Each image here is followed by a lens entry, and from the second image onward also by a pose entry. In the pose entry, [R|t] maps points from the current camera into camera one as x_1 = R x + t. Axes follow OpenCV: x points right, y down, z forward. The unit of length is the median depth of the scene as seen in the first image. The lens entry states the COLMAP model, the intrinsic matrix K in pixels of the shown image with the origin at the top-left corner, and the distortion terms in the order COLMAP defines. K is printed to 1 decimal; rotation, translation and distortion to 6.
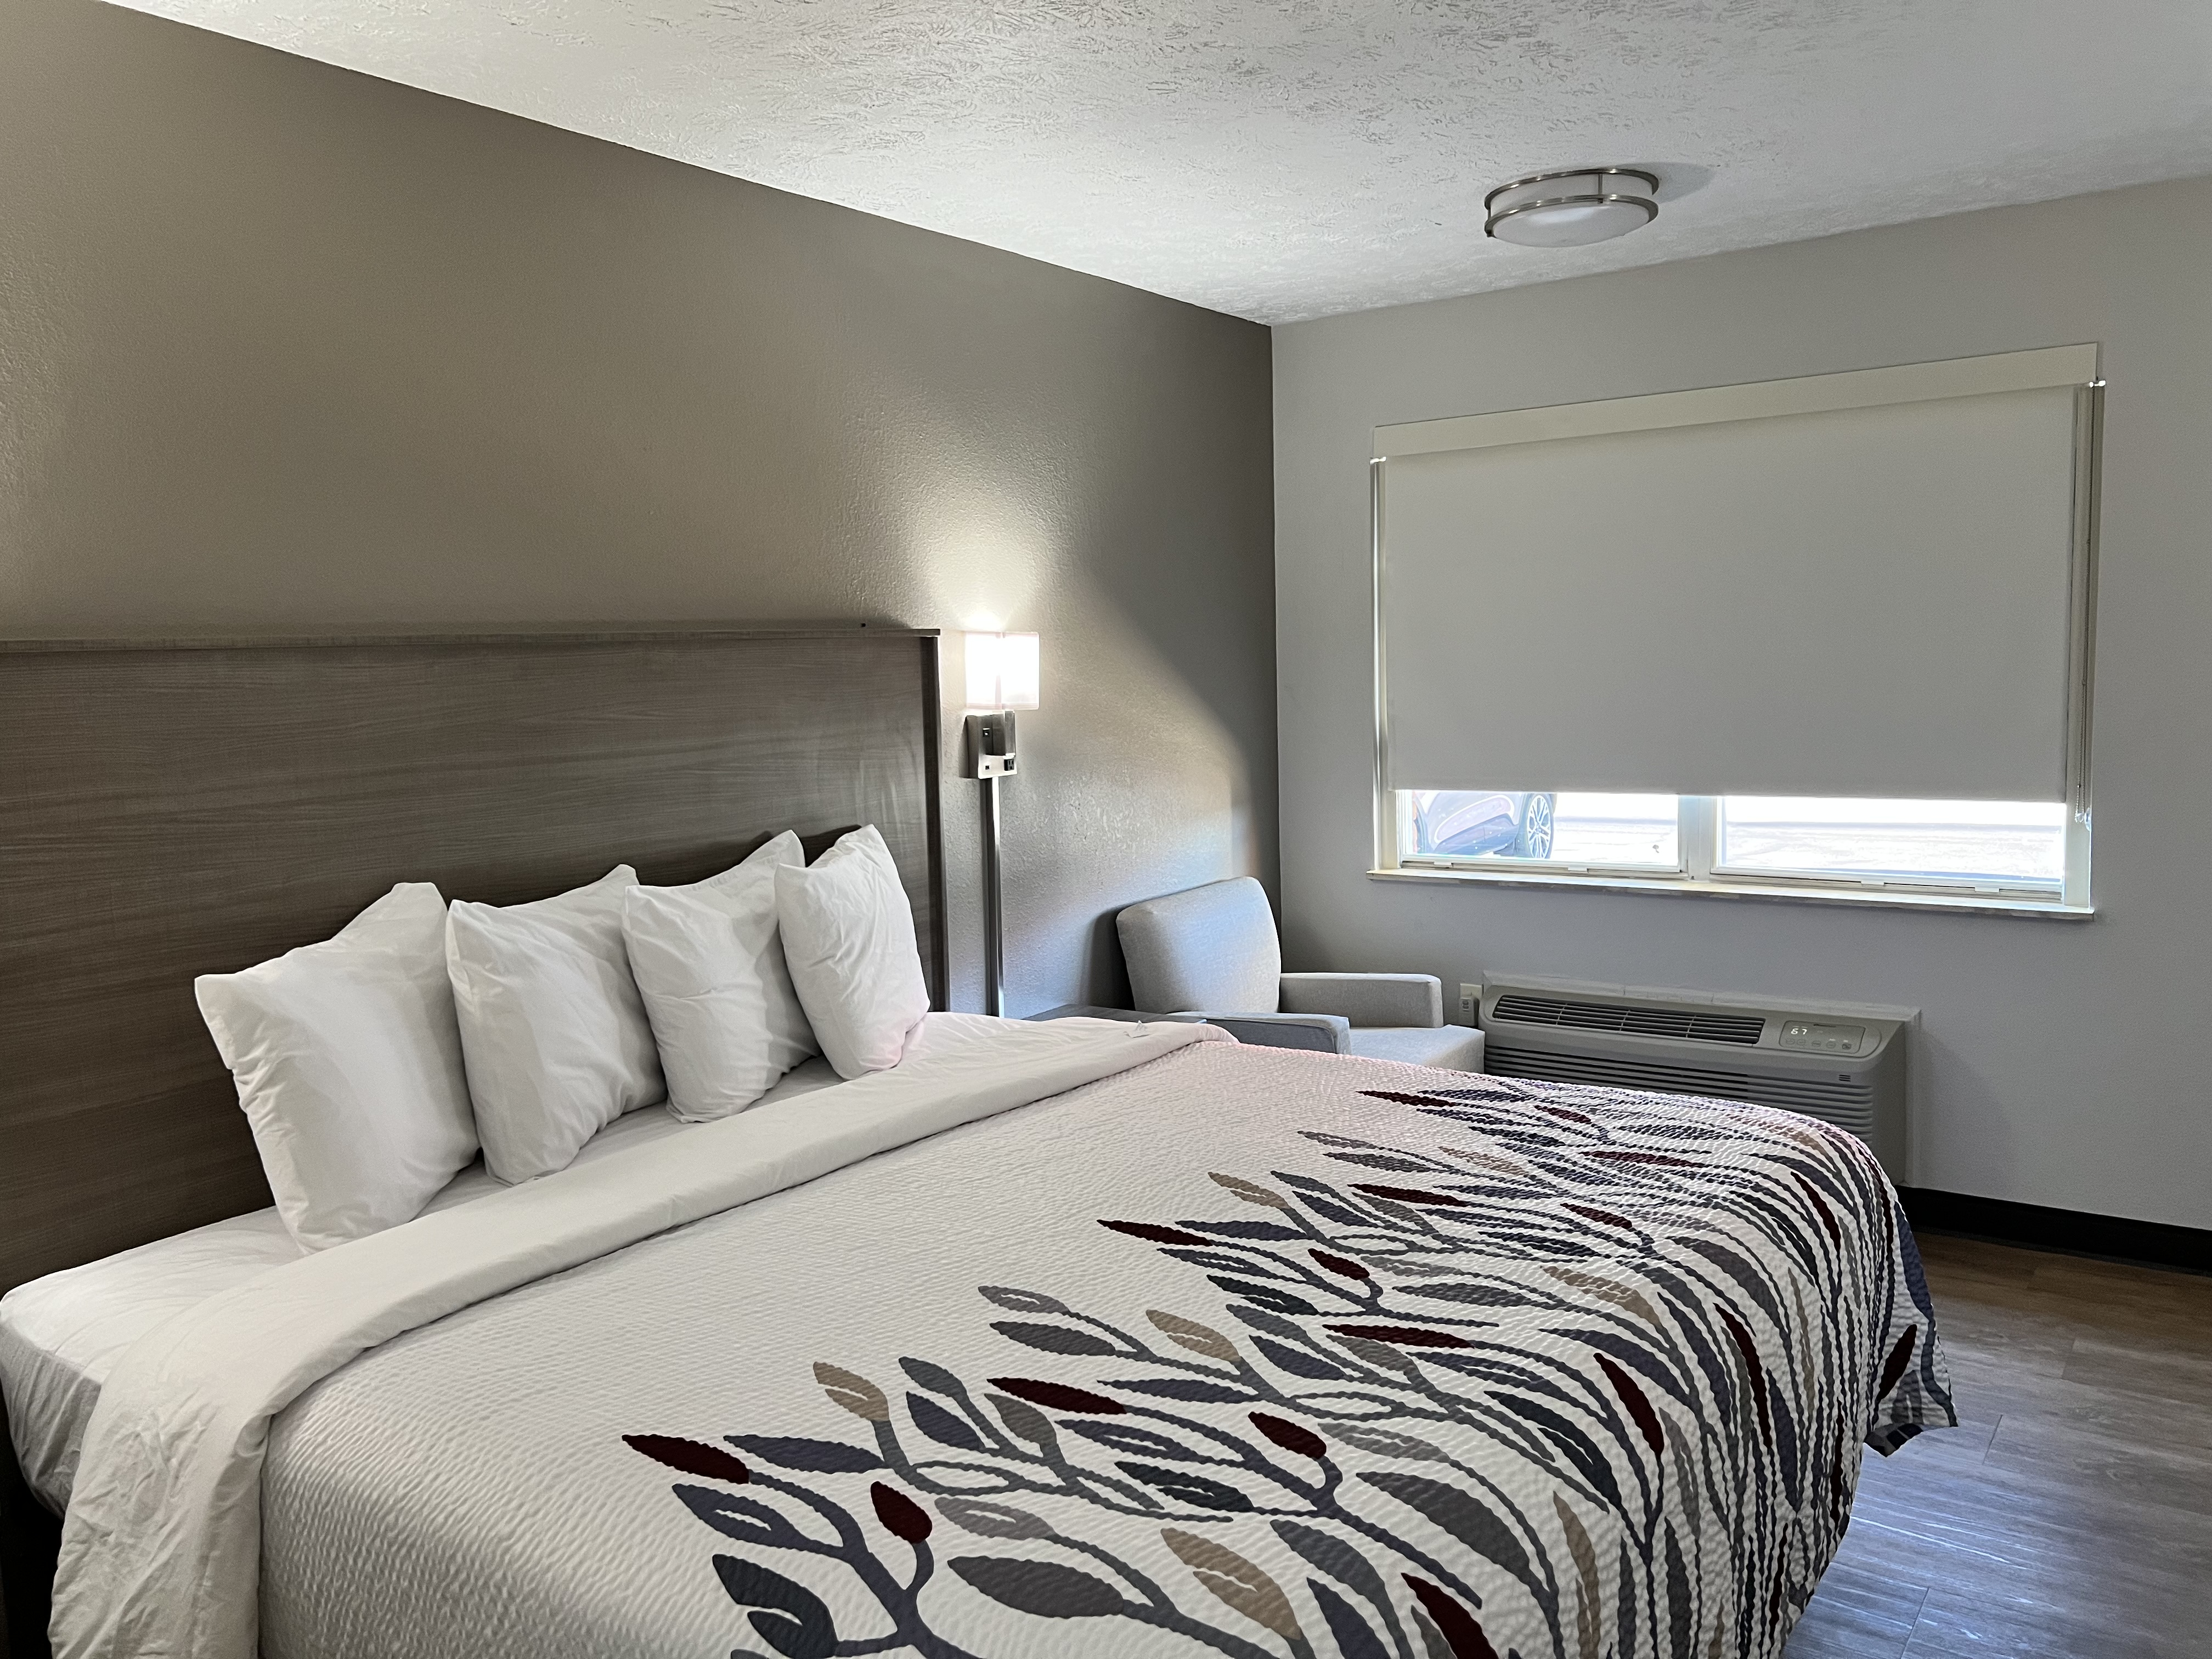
lens RADIAL K [[1697.8, 0, 1153.3], [0, 1697.8, 836.8], [0, 0, 1]] dist [0.120927, -0.214377]
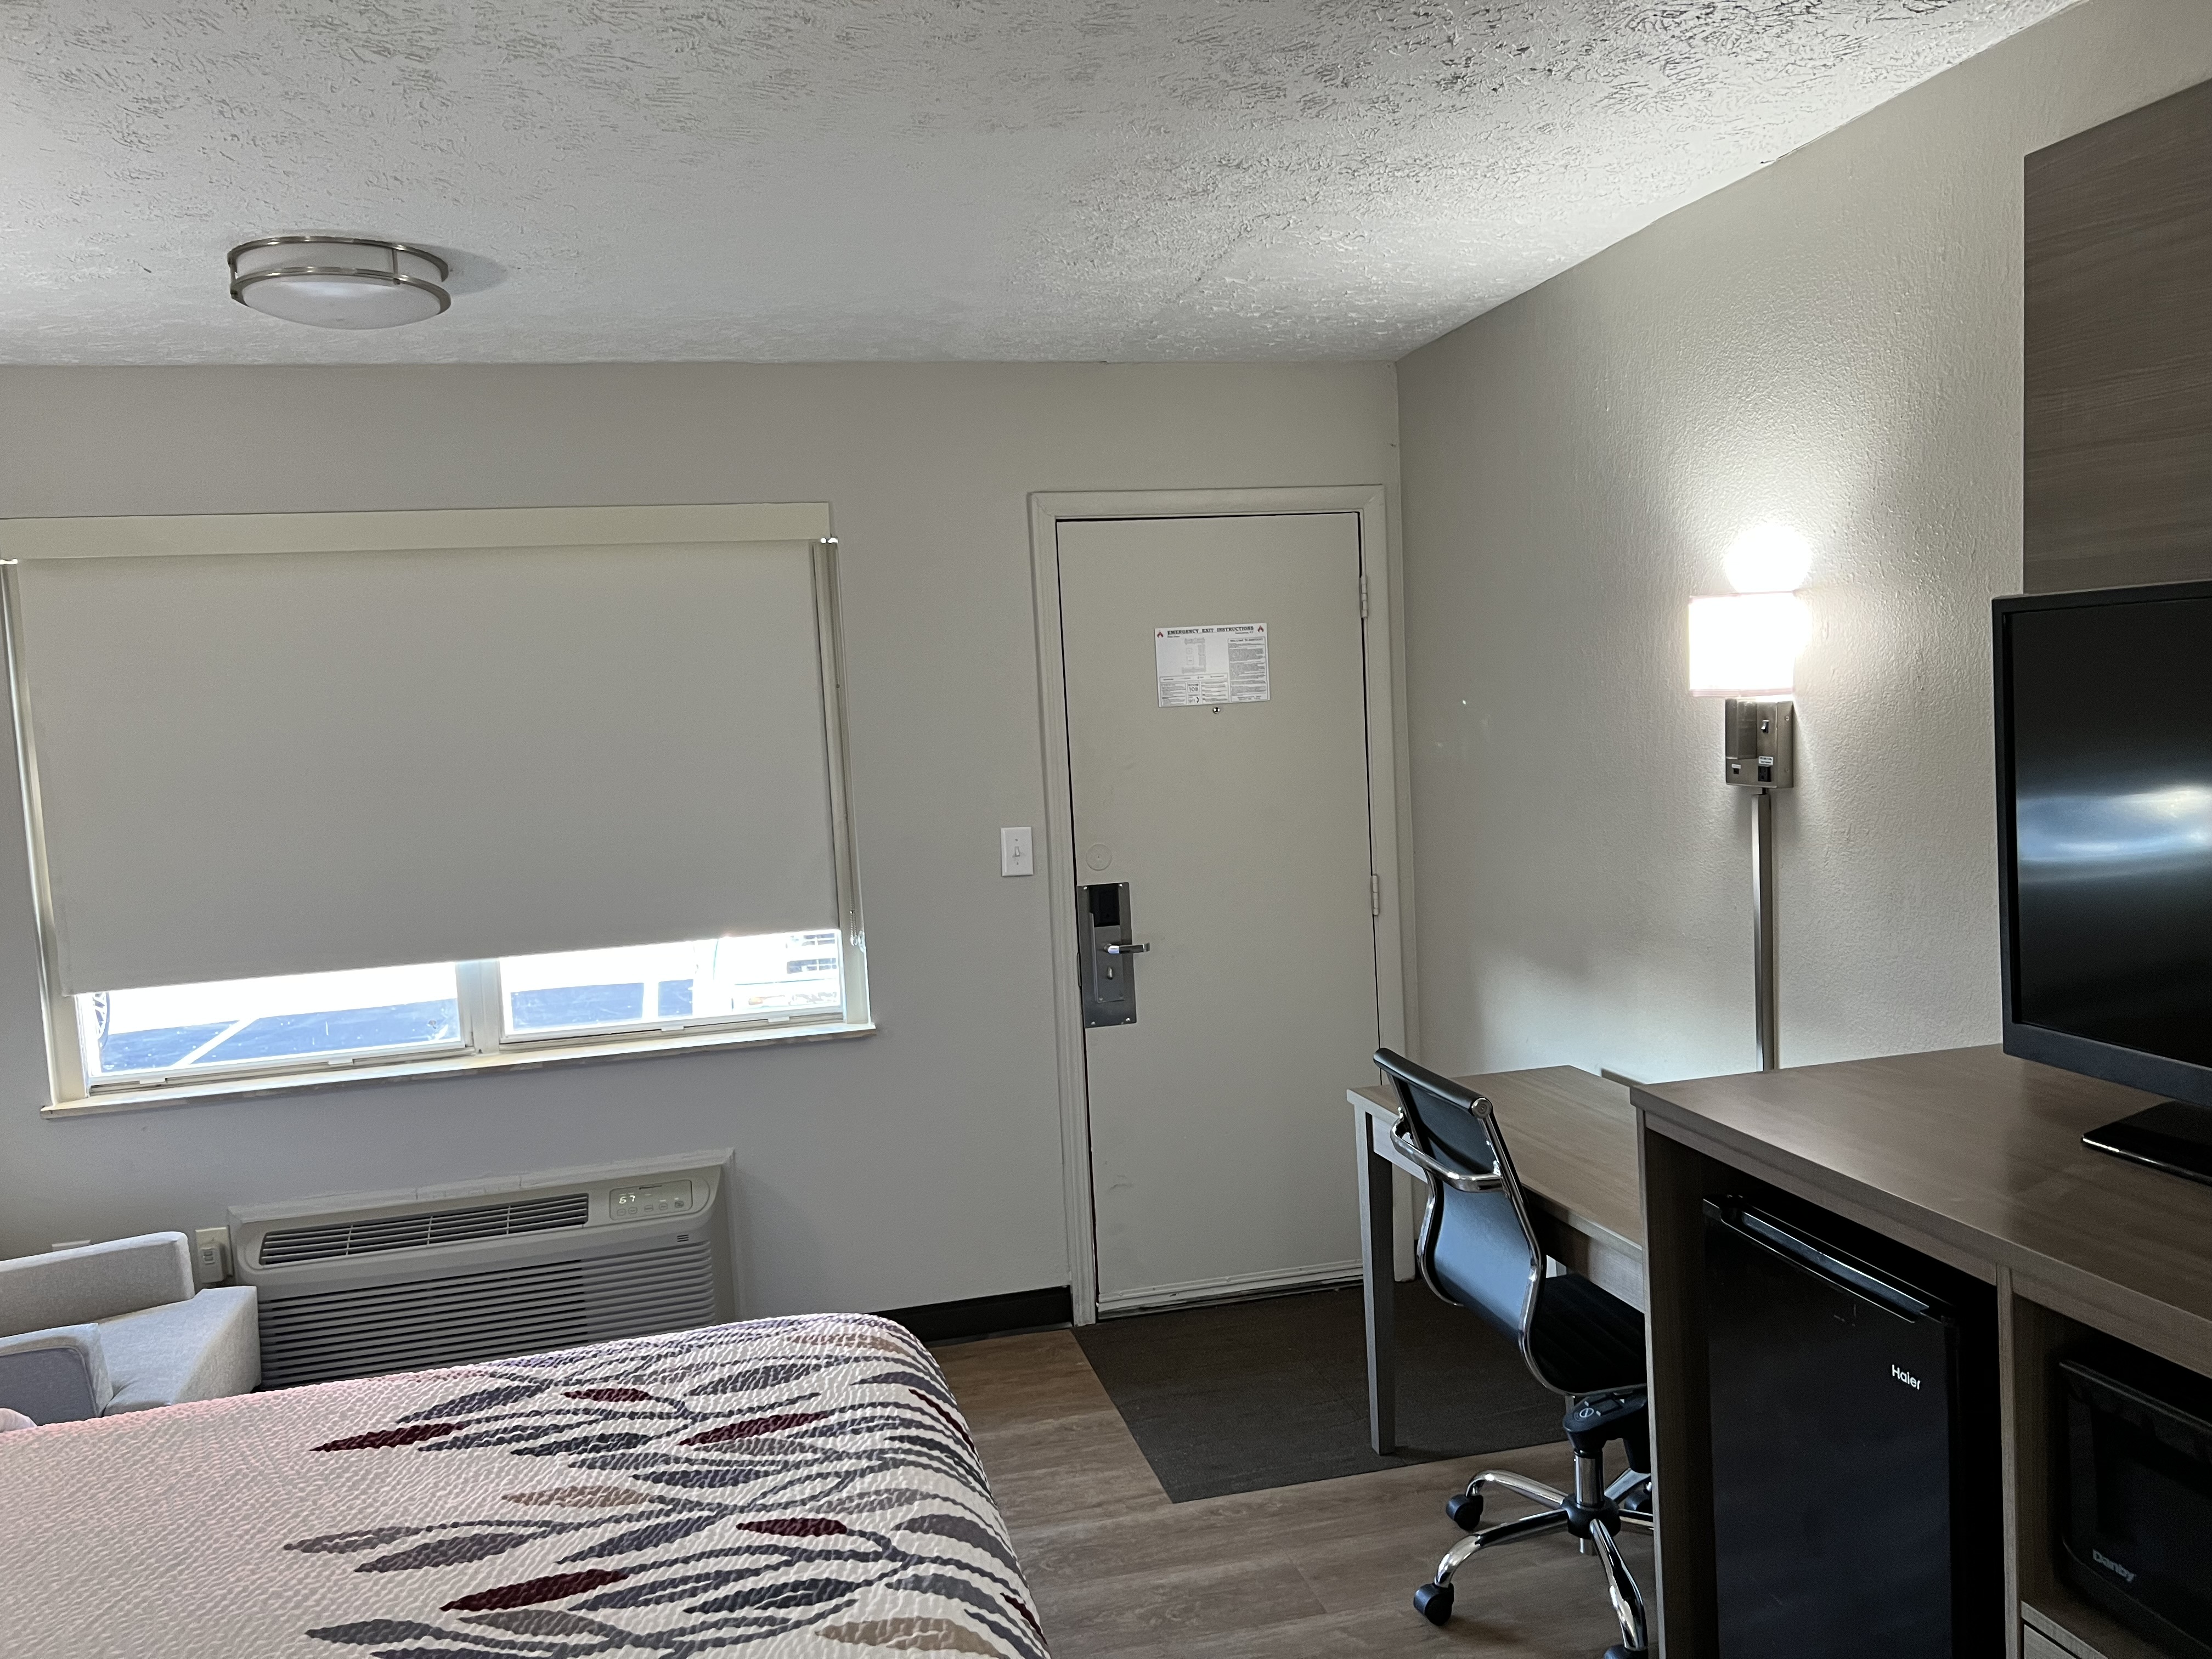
lens RADIAL K [[1677.8, 0, 1100.5], [0, 1677.8, 845.1], [0, 0, 1]] dist [0.009901, 0.004972]
pose [[0.678948, -0.068573, 0.730977, -0.163591], [0.114311, 0.993360, -0.012988, -0.057758], [-0.725233, 0.092377, 0.682278, 0.276897]]
